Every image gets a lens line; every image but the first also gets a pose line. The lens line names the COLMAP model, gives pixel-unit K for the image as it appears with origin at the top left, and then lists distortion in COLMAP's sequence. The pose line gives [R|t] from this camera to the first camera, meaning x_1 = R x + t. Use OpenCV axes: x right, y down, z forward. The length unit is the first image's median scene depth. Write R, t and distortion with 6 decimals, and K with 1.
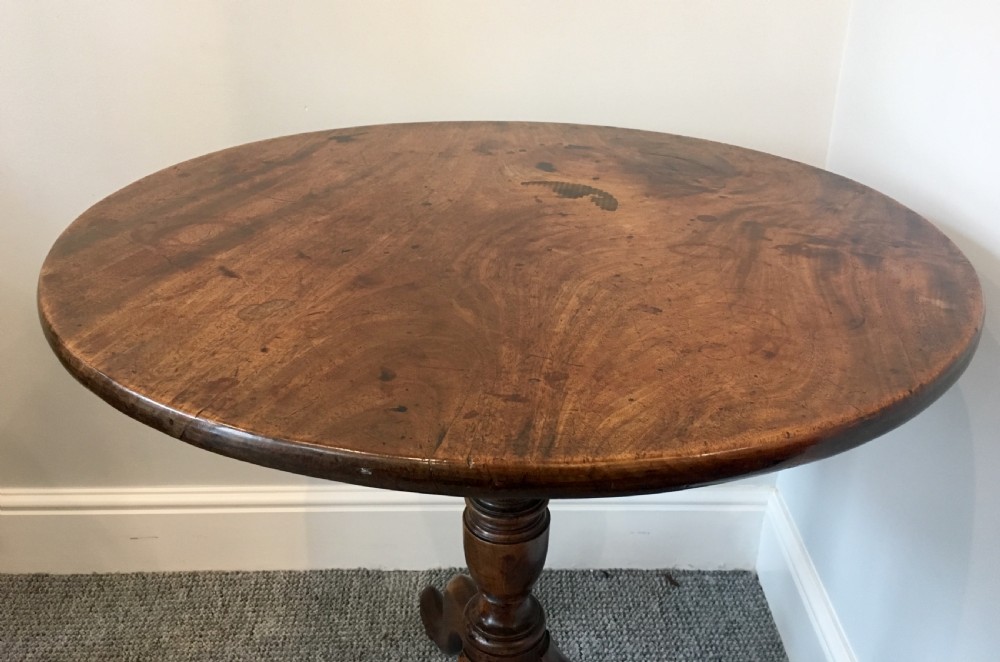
lens RADIAL K [[881.4, 0, 497.2], [0, 881.4, 282.3], [0, 0, 1]] dist [0.063482, -0.058708]
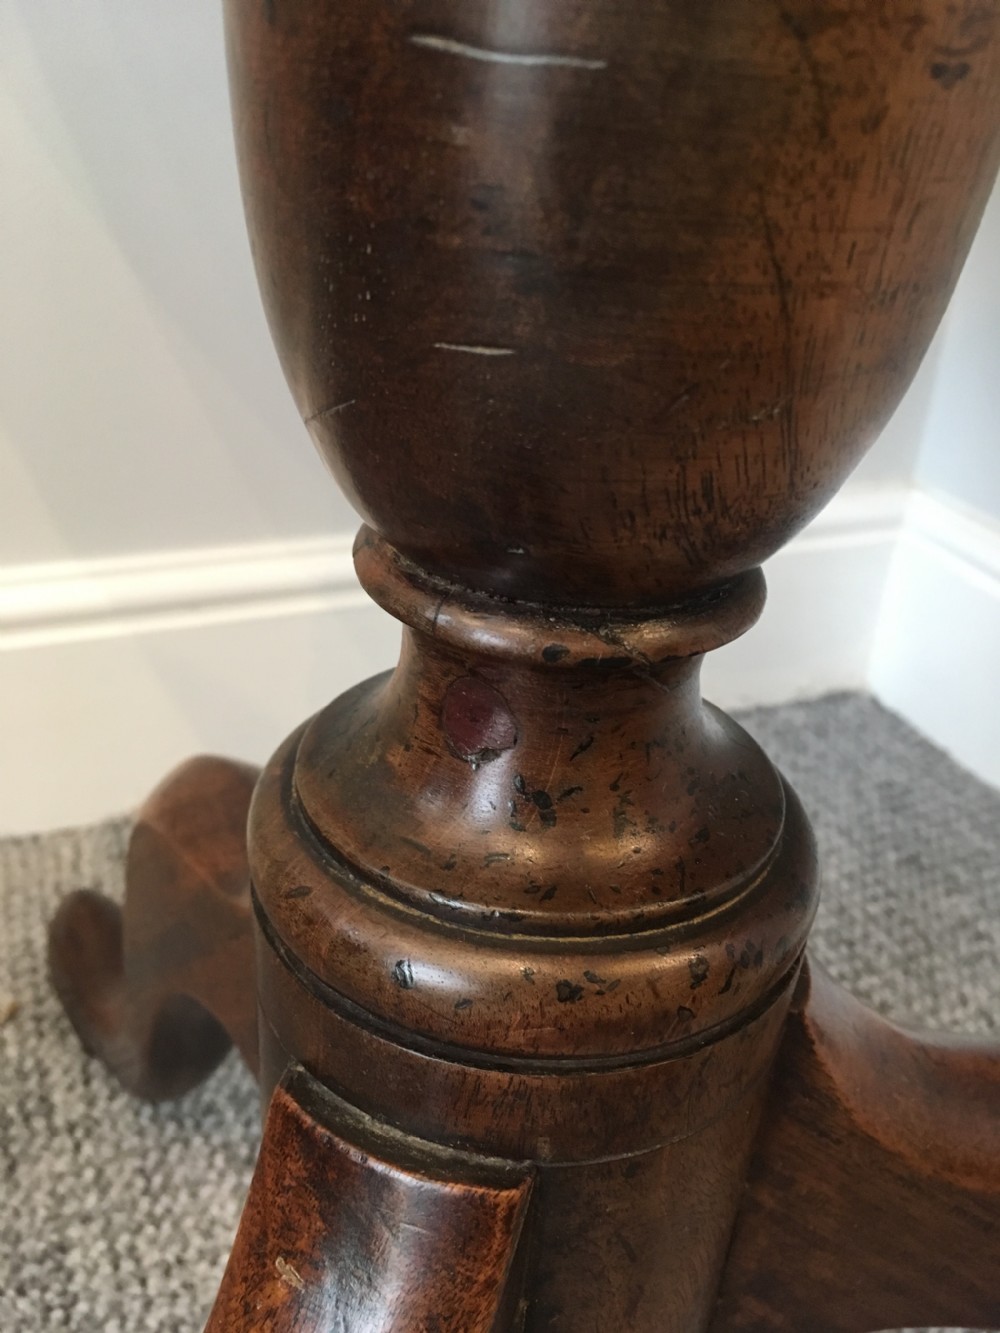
lens RADIAL K [[1154.5, 0, 494.1], [0, 1154.5, 667.1], [0, 0, 1]] dist [0.085104, -0.119002]
pose [[0.927031, -0.136528, 0.349248, -0.096531], [0.106588, 0.988886, 0.103652, 0.255364], [-0.359517, -0.058863, 0.931280, 0.570690]]
